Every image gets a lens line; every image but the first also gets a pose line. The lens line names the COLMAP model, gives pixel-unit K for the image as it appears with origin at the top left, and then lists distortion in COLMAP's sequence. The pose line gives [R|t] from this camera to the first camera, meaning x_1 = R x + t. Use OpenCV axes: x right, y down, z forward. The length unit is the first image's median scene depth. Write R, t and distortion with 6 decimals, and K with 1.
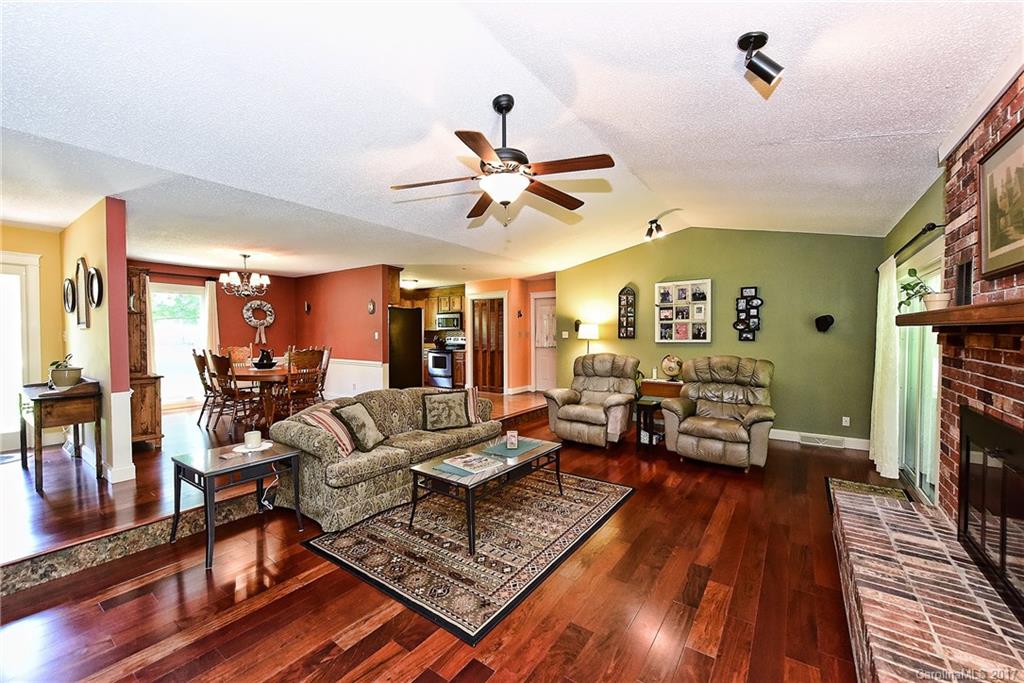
lens RADIAL K [[403.4, 0, 515.7], [0, 403.4, 343.0], [0, 0, 1]] dist [-0.000693, -0.001436]
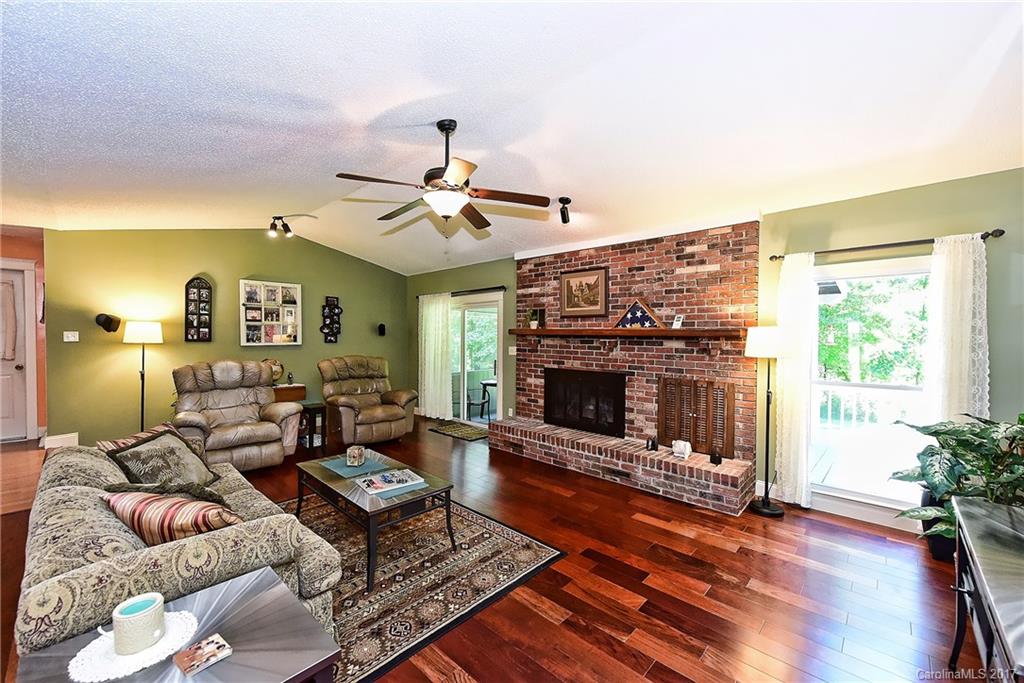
lens RADIAL K [[403.4, 0, 513.0], [0, 403.4, 341.5], [0, 0, 1]] dist [-0.000693, -0.001436]
pose [[0.142281, -0.008401, 0.989791, -0.477520], [0.016593, 0.999844, 0.006101, -0.006972], [-0.989687, 0.015556, 0.142398, 0.299296]]
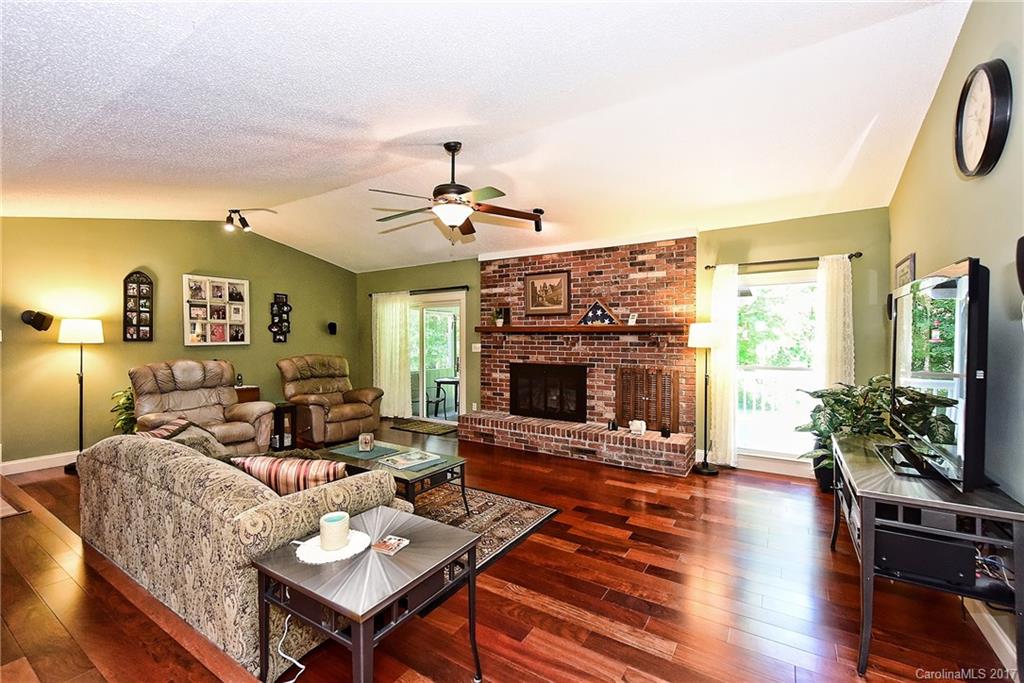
lens RADIAL K [[428.2, 0, 512.0], [0, 428.2, 341.4], [0, 0, 1]] dist [0.001813, -0.001486]
pose [[-0.041263, -0.005580, 0.999133, -0.596269], [0.024642, 0.999675, 0.006601, 0.000362], [-0.998844, 0.024893, -0.041112, 0.391450]]
